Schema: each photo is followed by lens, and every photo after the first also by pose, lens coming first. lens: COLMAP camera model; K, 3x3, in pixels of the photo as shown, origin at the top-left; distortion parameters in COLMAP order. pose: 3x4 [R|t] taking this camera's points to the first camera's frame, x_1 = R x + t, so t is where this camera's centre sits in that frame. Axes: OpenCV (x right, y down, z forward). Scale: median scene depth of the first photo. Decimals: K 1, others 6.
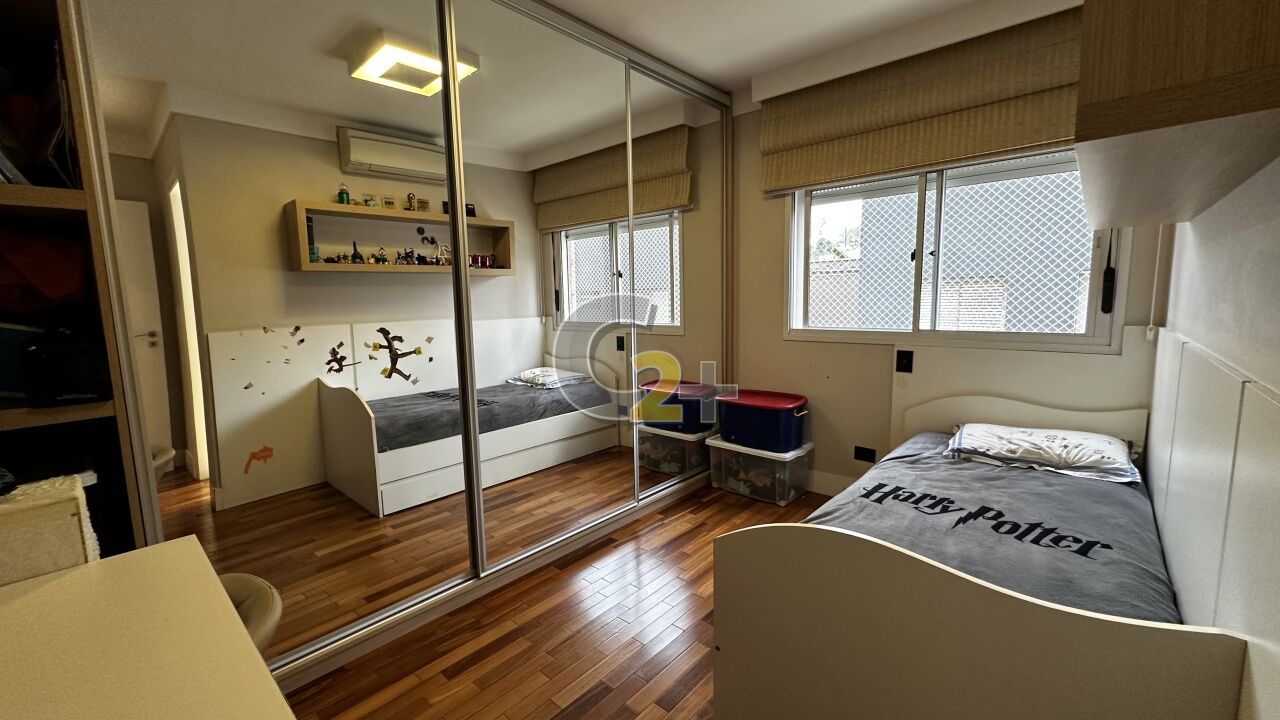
lens RADIAL K [[515.7, 0, 644.3], [0, 515.7, 359.8], [0, 0, 1]] dist [-0.003021, 0.000122]
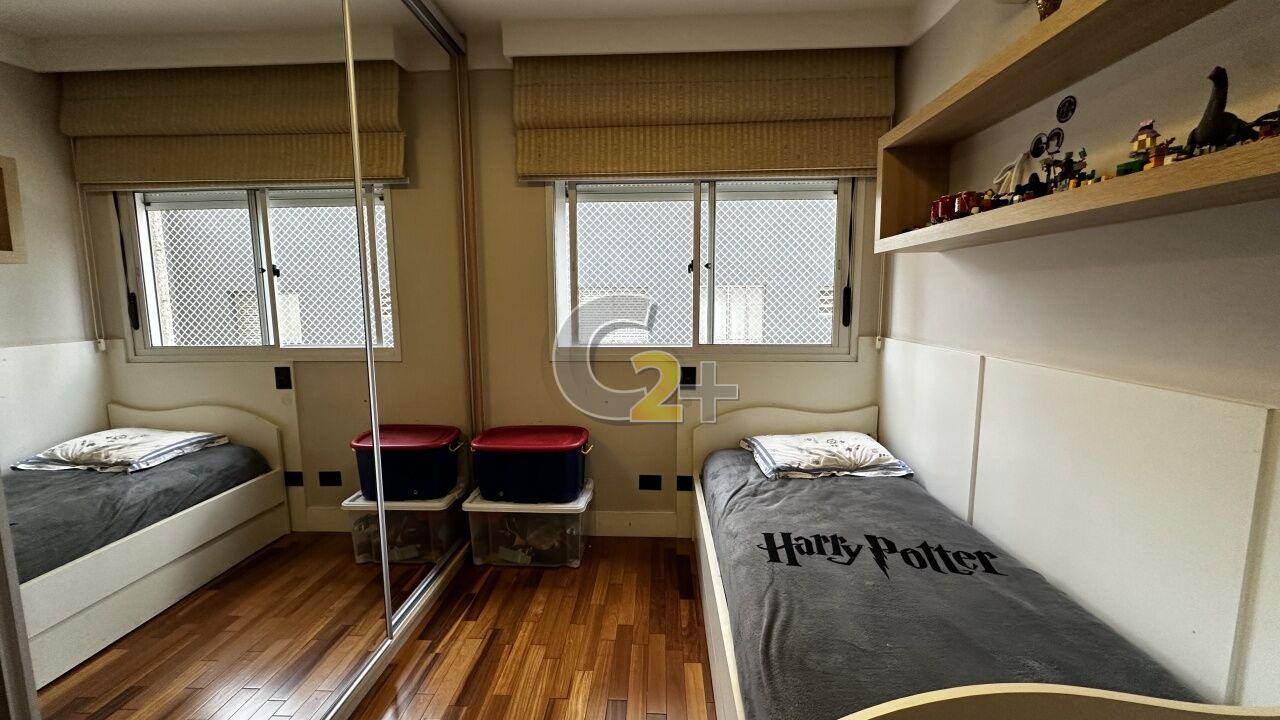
lens RADIAL K [[515.7, 0, 644.3], [0, 515.7, 359.8], [0, 0, 1]] dist [-0.003021, 0.000122]
pose [[0.774721, -0.062707, 0.629186, -0.153729], [0.066676, 0.997624, 0.017328, -0.054202], [-0.628778, 0.028527, 0.777061, 0.321355]]
